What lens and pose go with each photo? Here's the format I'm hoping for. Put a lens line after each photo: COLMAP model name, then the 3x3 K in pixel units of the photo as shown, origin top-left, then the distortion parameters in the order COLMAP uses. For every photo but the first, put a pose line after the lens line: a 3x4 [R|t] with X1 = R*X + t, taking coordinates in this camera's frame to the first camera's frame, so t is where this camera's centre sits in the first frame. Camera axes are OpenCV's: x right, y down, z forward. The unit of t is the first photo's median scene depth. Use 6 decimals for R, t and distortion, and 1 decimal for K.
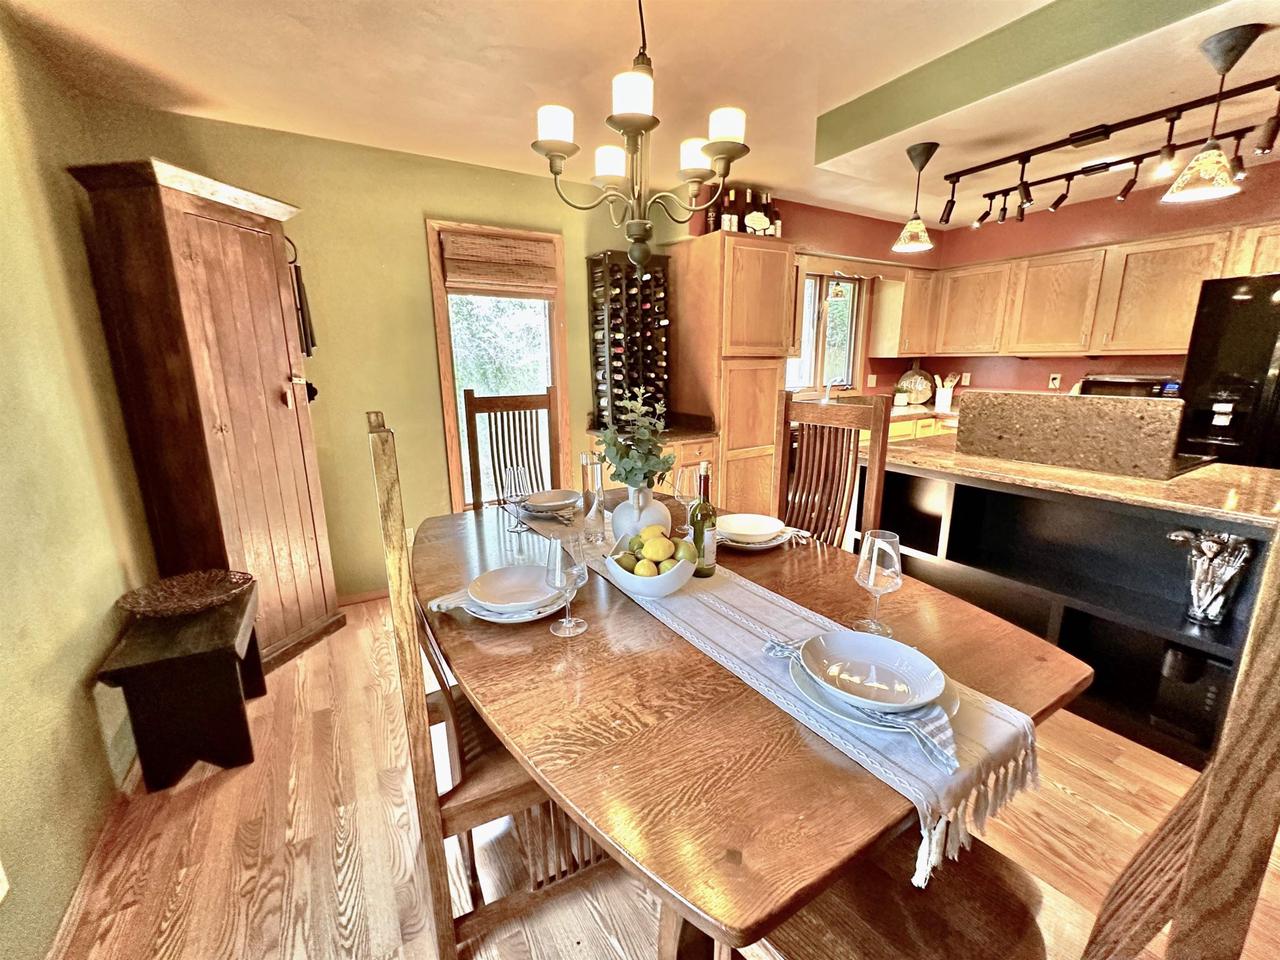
lens RADIAL K [[530.4, 0, 640.0], [0, 530.4, 480.0], [0, 0, 1]] dist [0.000420, 0.000231]
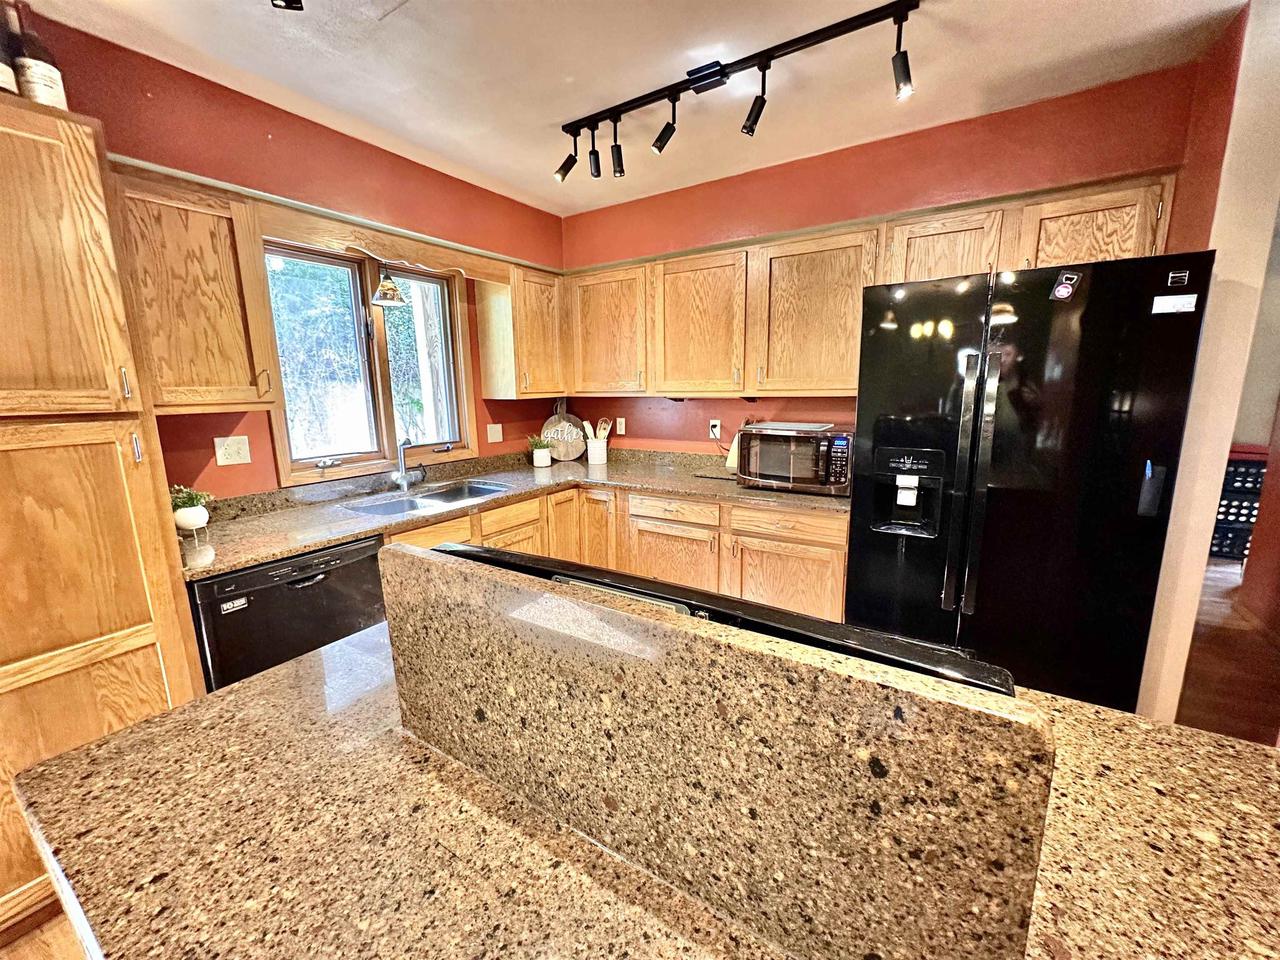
lens RADIAL K [[510.9, 0, 640.0], [0, 510.9, 480.0], [0, 0, 1]] dist [-0.001694, 0.000244]
pose [[0.897186, -0.082940, 0.433795, 0.407906], [0.103066, 0.994408, -0.023038, -0.121192], [-0.429458, 0.065379, 0.900717, 0.443051]]
